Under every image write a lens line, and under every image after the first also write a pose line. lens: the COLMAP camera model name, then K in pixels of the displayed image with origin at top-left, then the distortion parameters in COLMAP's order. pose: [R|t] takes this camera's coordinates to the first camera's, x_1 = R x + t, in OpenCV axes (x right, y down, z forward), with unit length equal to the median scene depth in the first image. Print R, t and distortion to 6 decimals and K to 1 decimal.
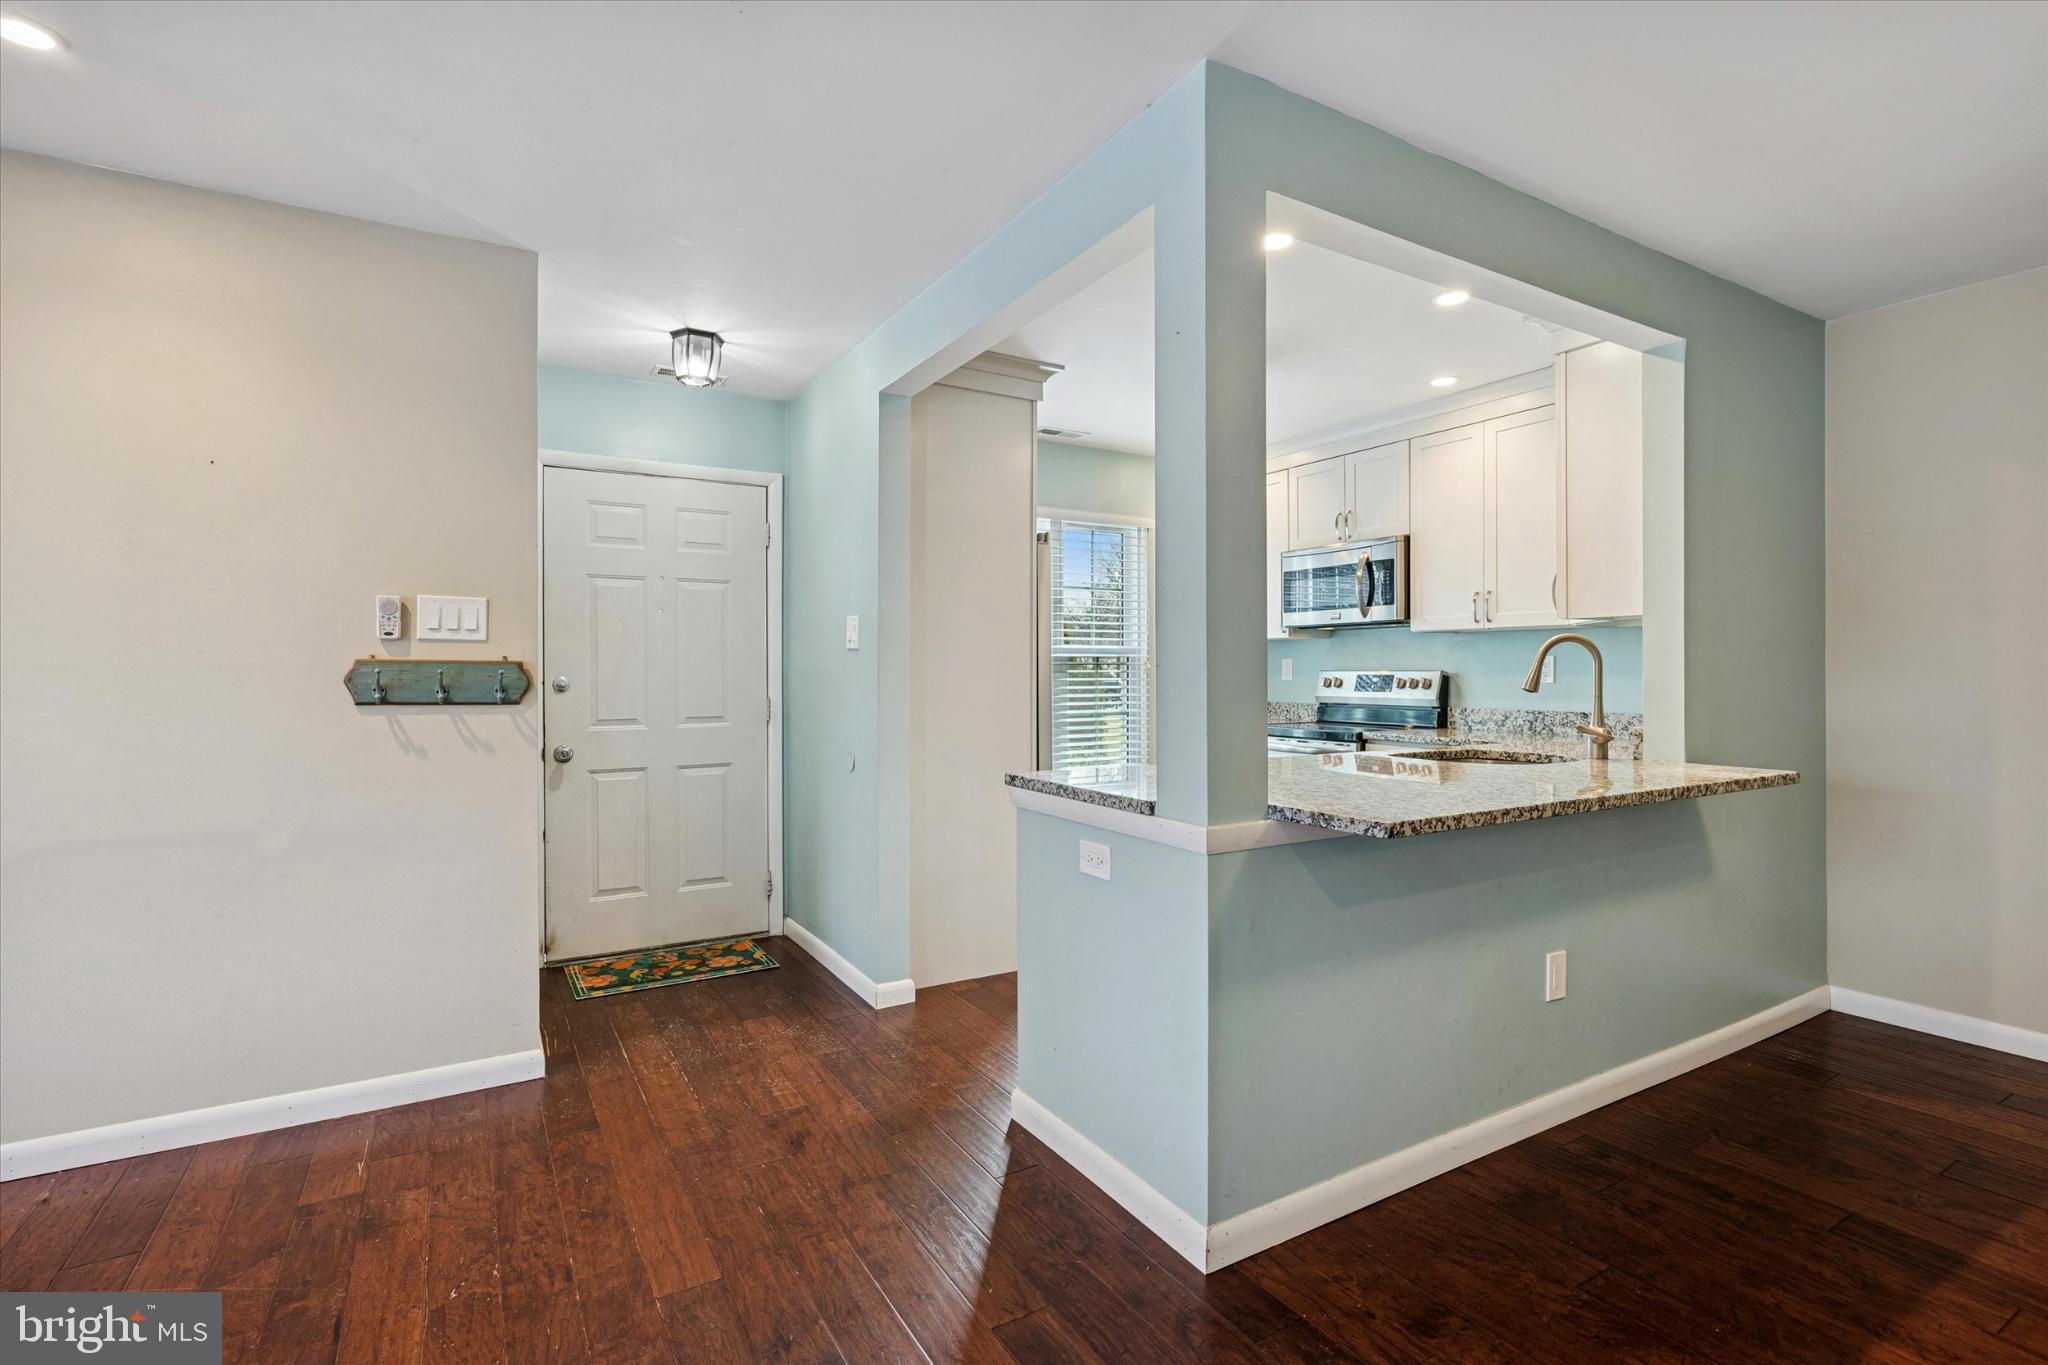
lens RADIAL K [[954.4, 0, 1033.1], [0, 954.4, 670.5], [0, 0, 1]] dist [-0.011519, 0.000308]
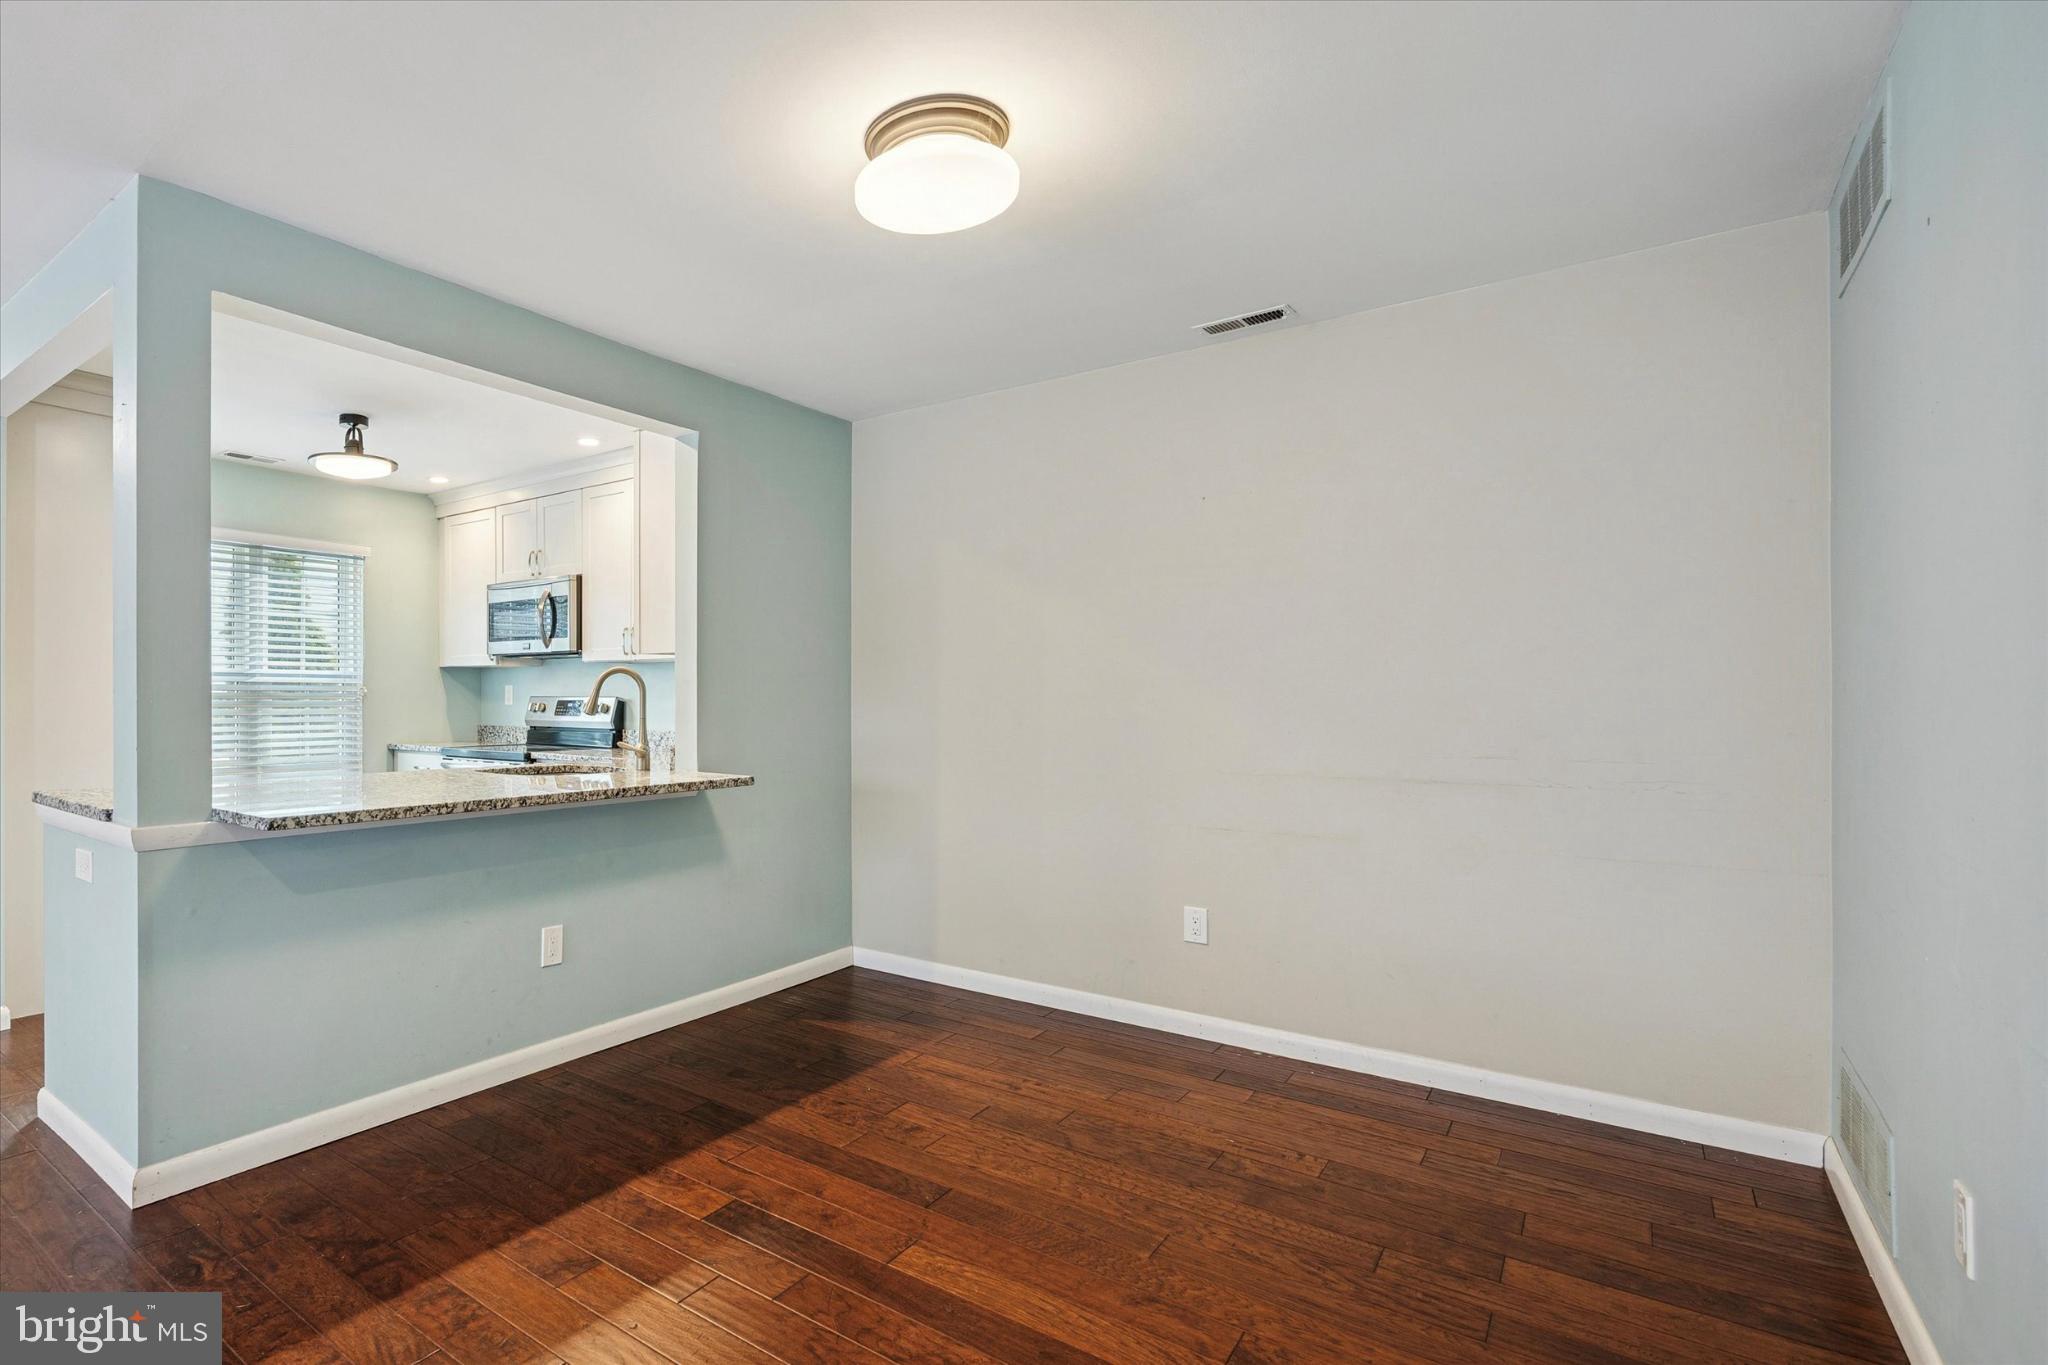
lens RADIAL K [[1000.4, 0, 752.1], [0, 1000.4, 697.6], [0, 0, 1]] dist [-0.004470, -0.000481]
pose [[0.950602, 0.004129, 0.310385, 0.333148], [-0.004577, 0.999989, 0.000716, -0.001049], [-0.310379, -0.002102, 0.950611, -0.260406]]
